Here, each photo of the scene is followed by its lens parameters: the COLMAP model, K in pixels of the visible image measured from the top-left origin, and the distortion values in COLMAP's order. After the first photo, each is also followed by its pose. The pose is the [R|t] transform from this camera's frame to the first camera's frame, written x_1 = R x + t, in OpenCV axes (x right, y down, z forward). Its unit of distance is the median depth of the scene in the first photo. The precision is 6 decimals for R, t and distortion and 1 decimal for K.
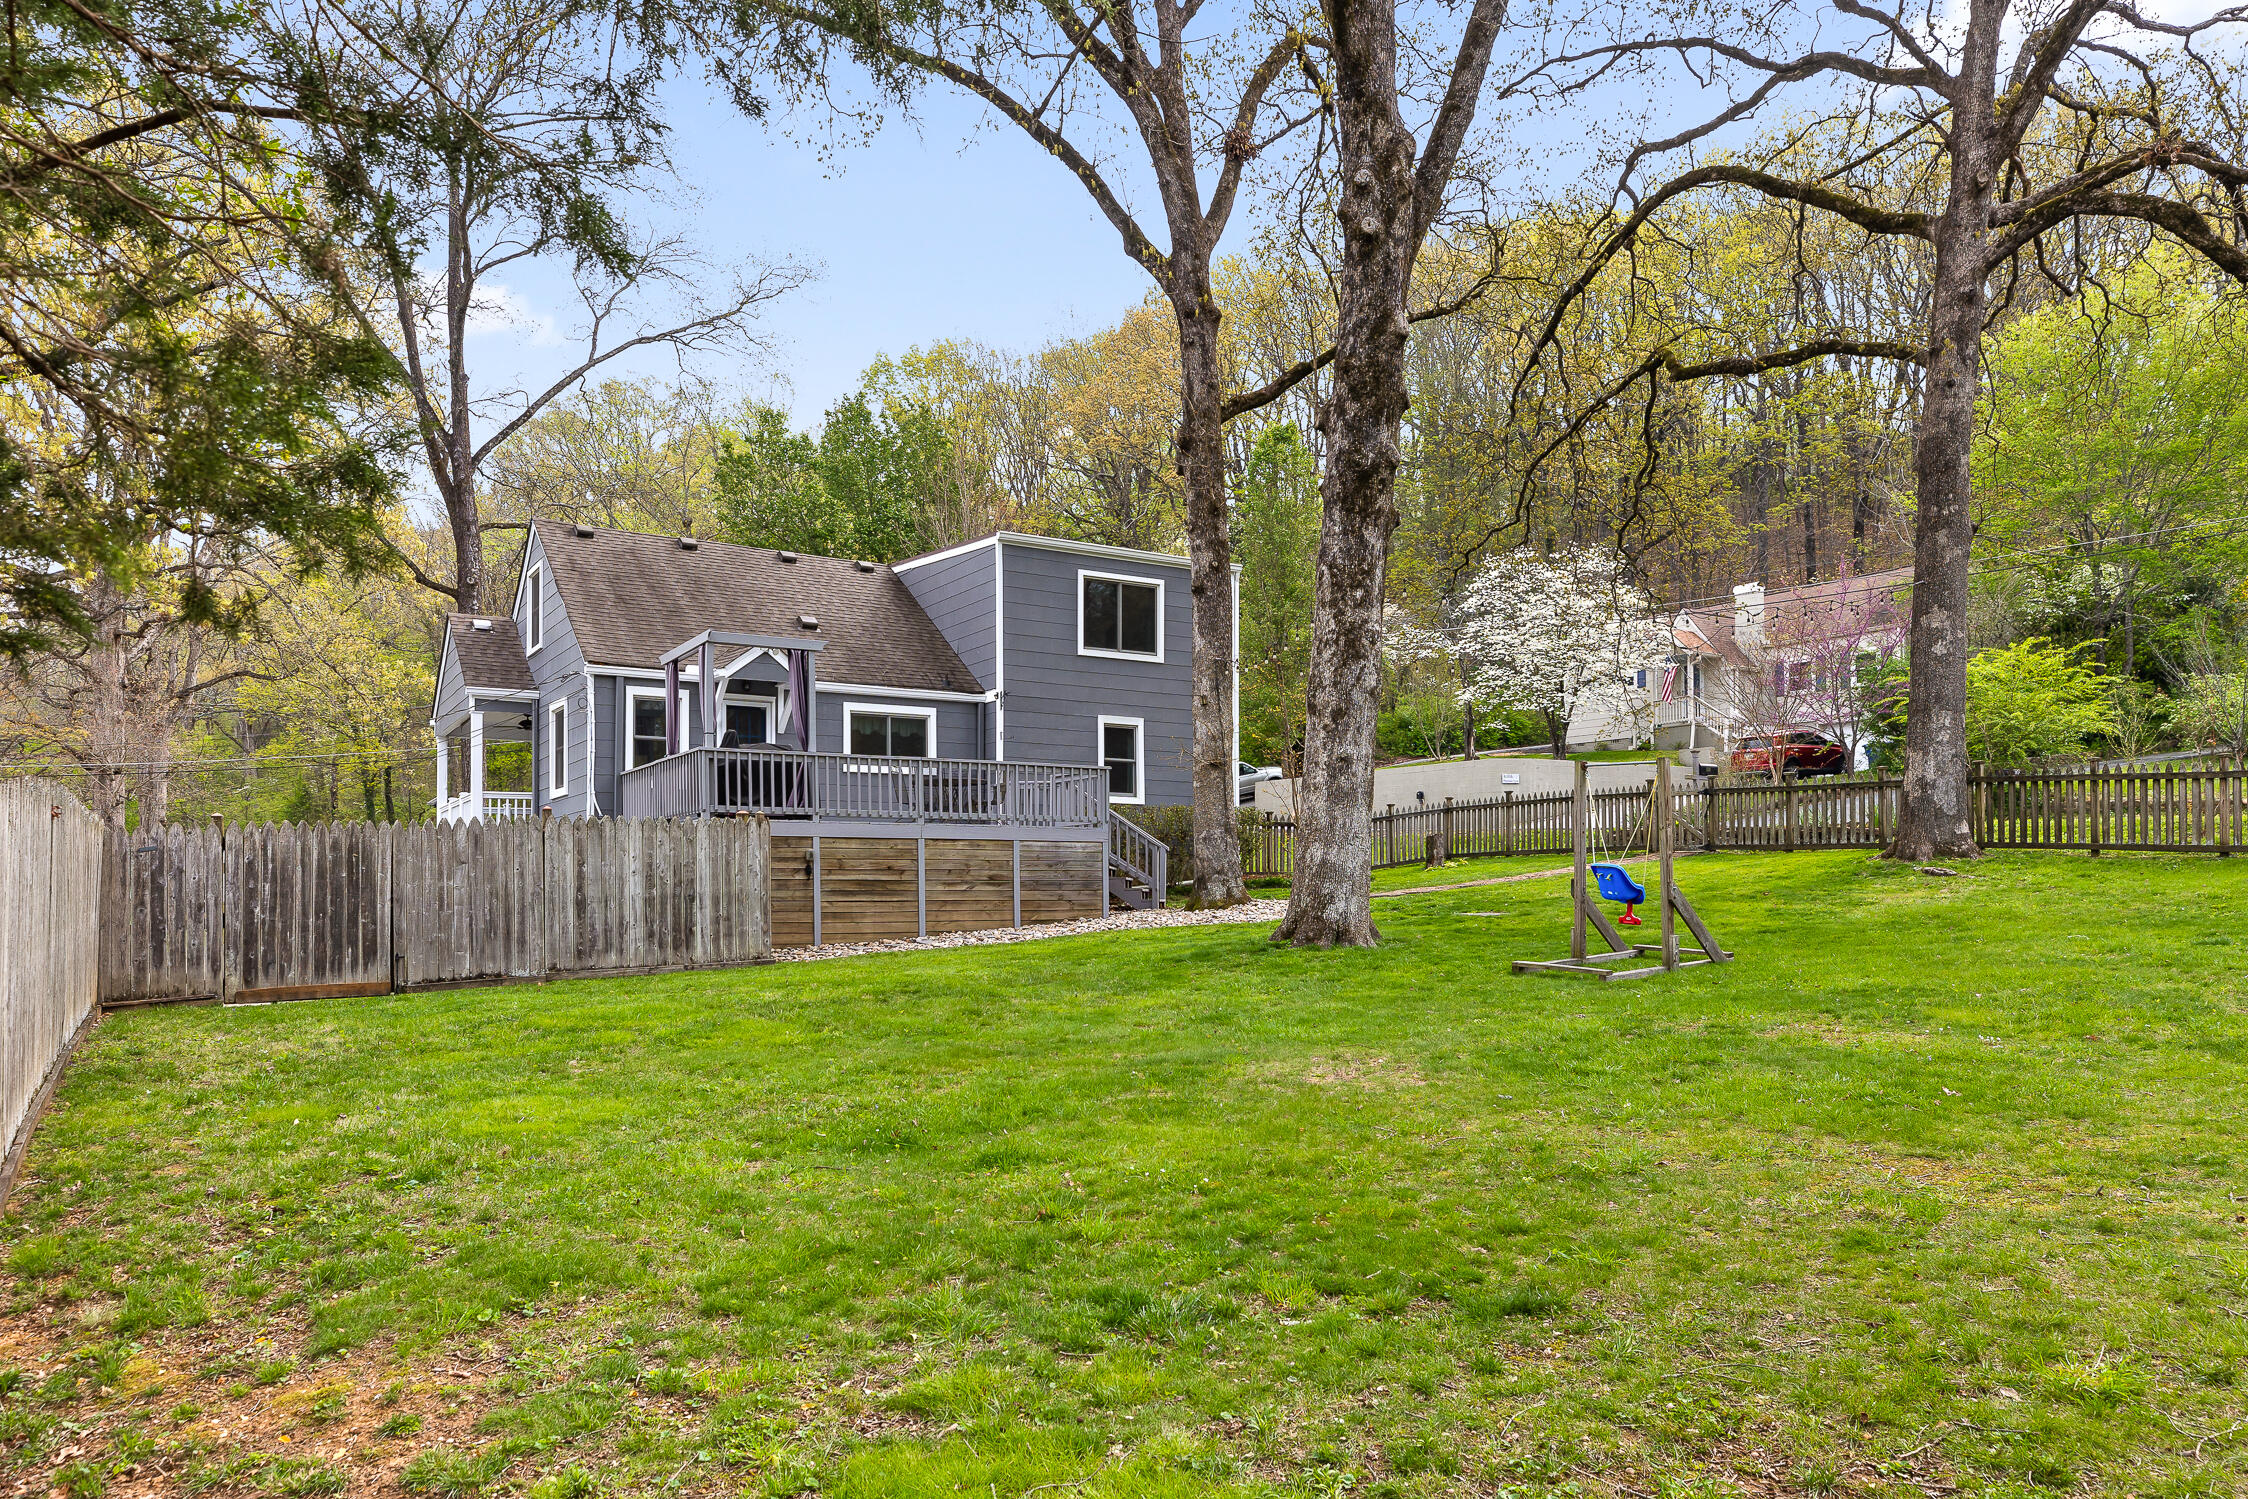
lens RADIAL K [[1600.6, 0, 1124.0], [0, 1600.6, 749.5], [0, 0, 1]] dist [0.000861, -0.000191]
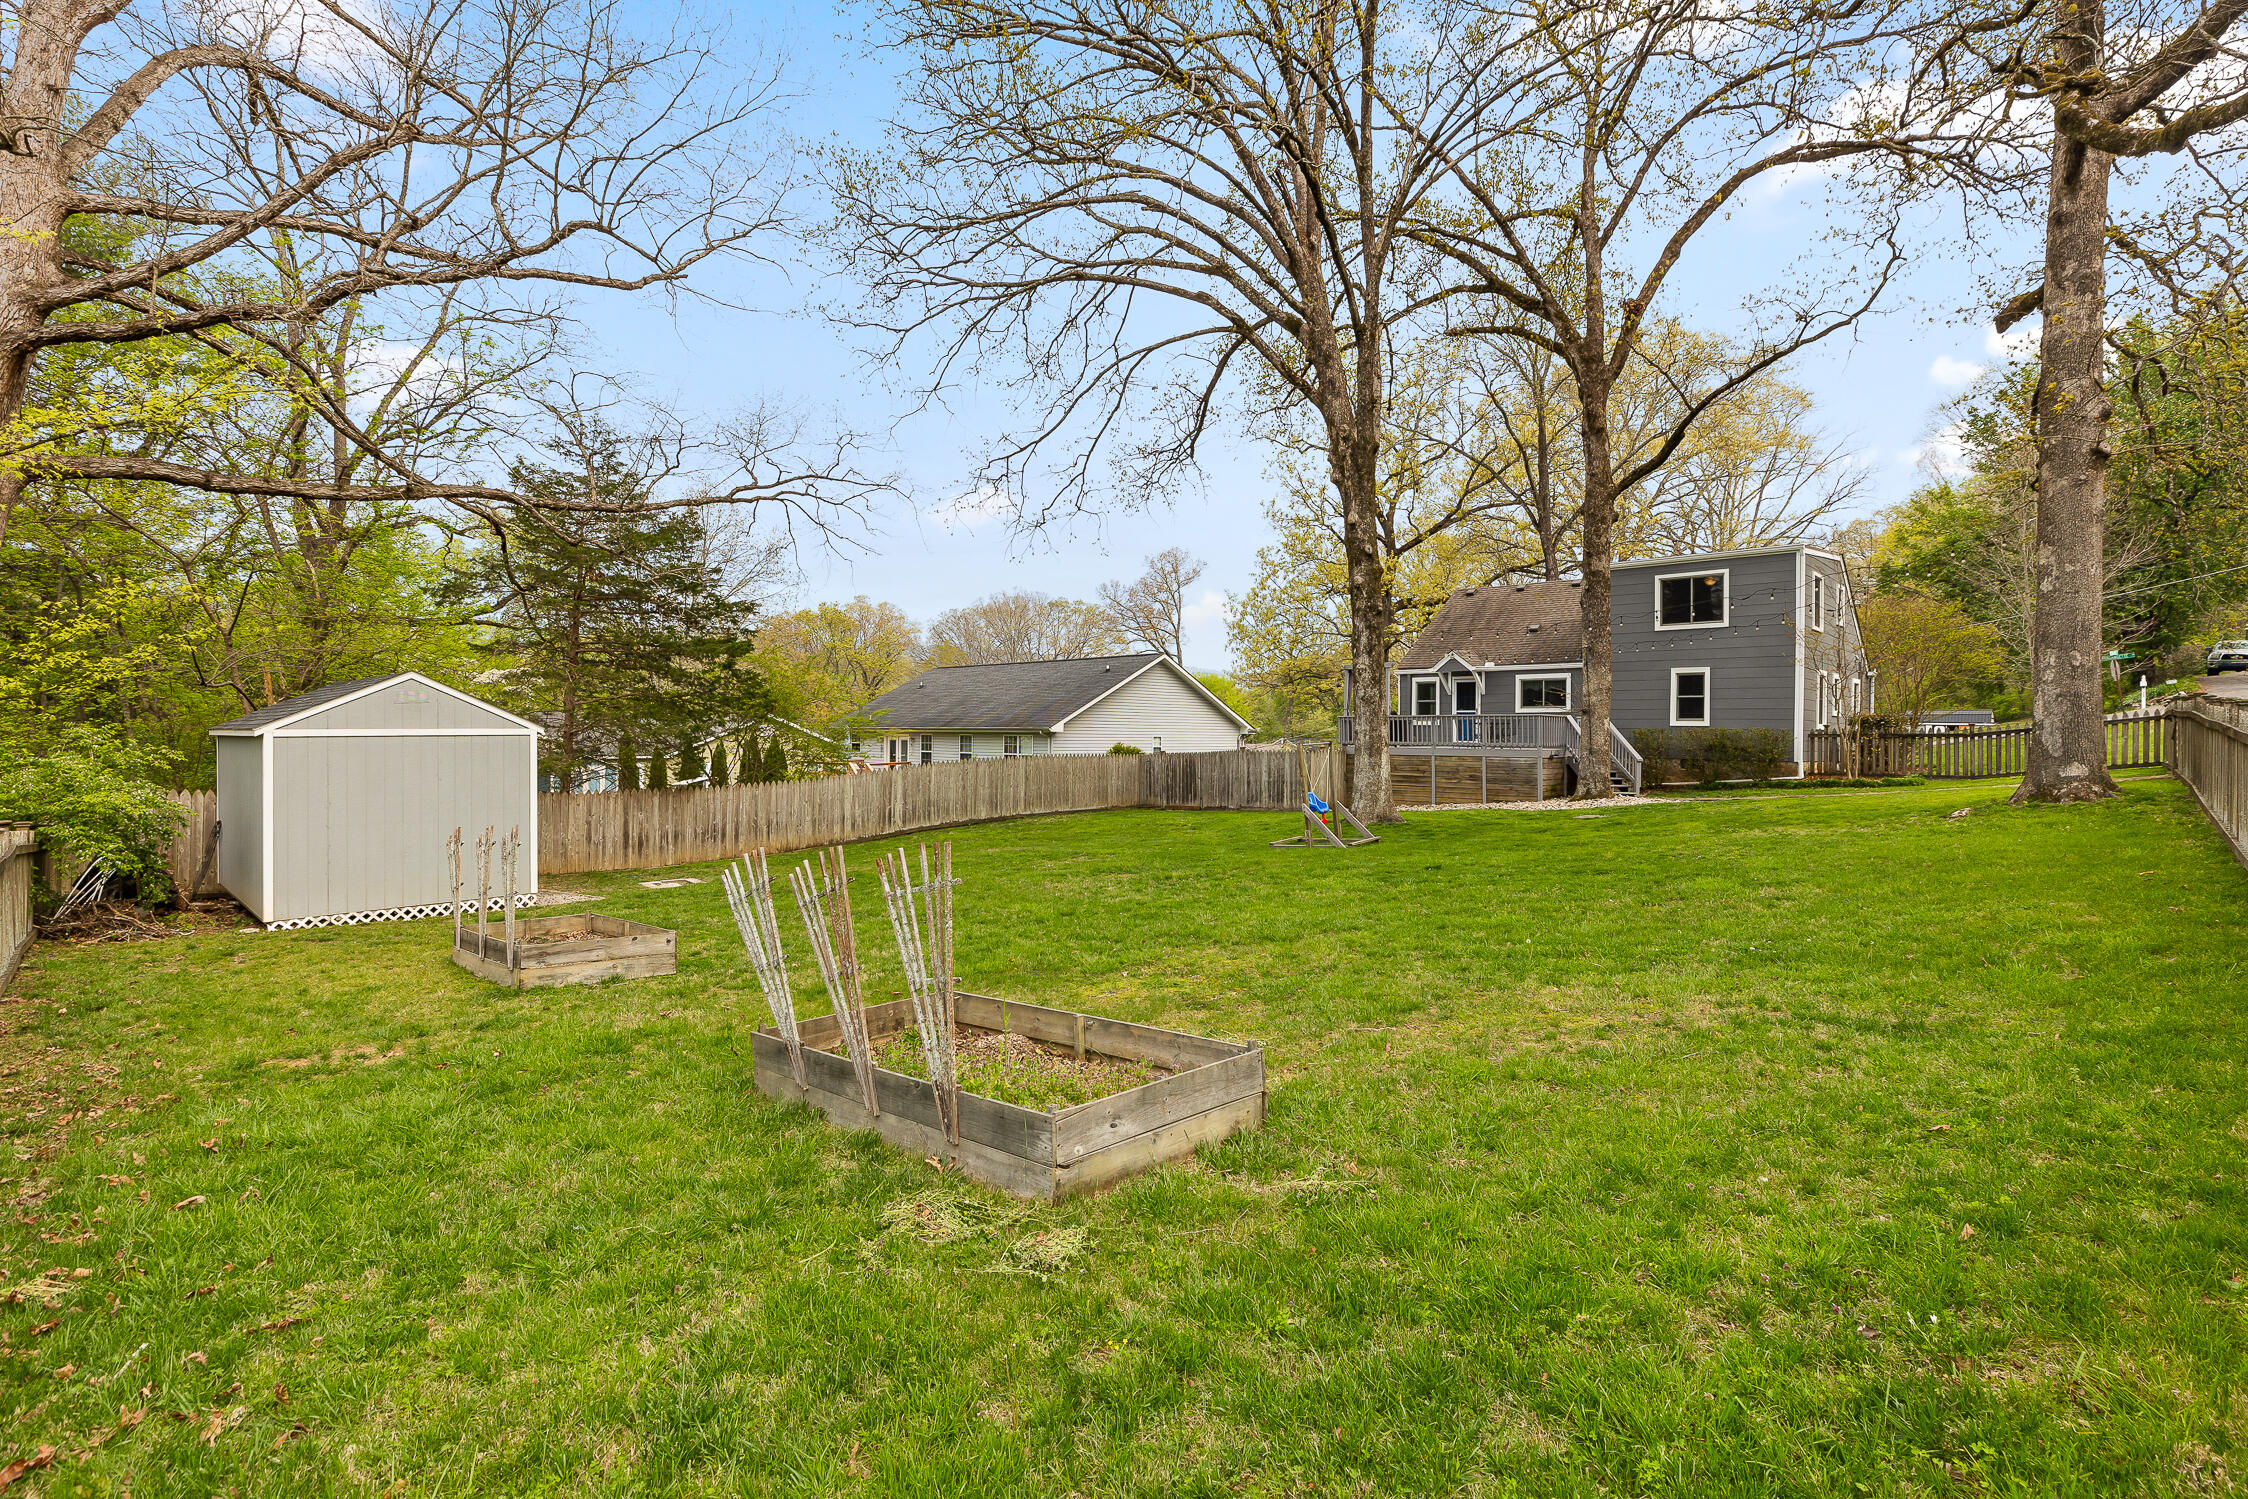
lens RADIAL K [[1020.7, 0, 1122.6], [0, 1020.7, 725.9], [0, 0, 1]] dist [0.000991, 0.000161]
pose [[0.233711, -0.001075, -0.972306, 0.941642], [0.087714, 0.995945, 0.019982, -0.037567], [0.968342, -0.089955, 0.232858, 0.304038]]
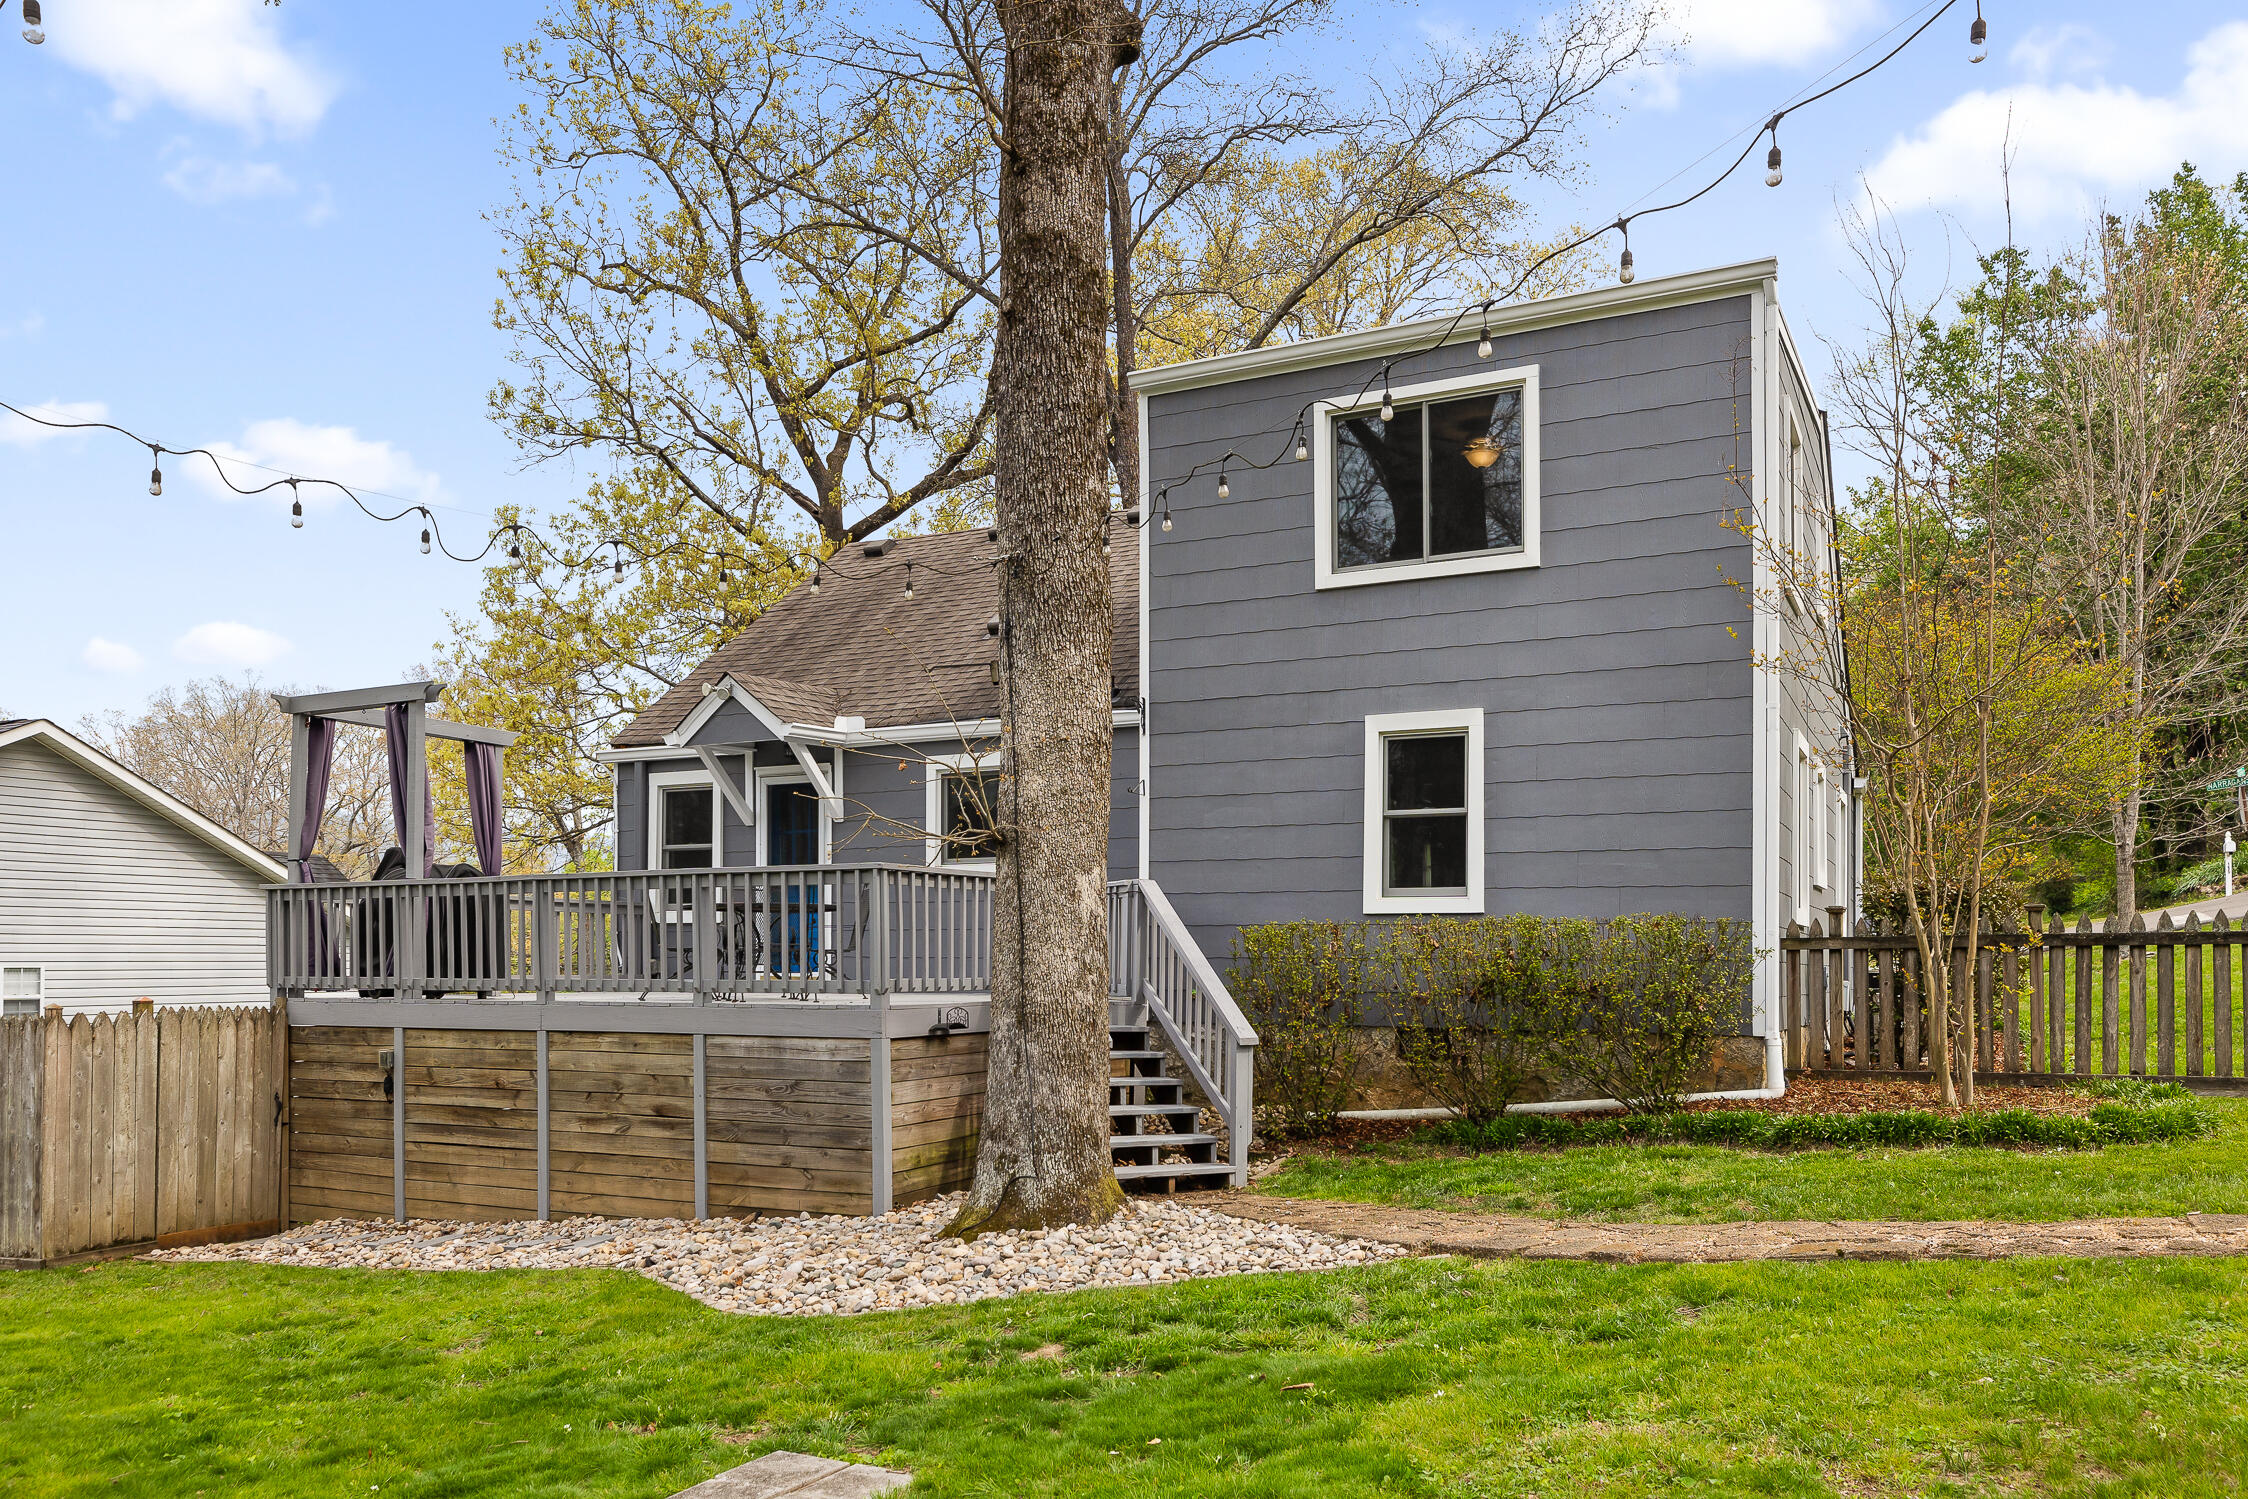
lens RADIAL K [[1645.9, 0, 1123.7], [0, 1645.9, 922.0], [0, 0, 1]] dist [0.001789, 0.006981]
pose [[0.515011, -0.015501, -0.857044, 0.395604], [0.083541, 0.995984, 0.032187, 0.017485], [0.853103, -0.088176, 0.514238, 0.818237]]
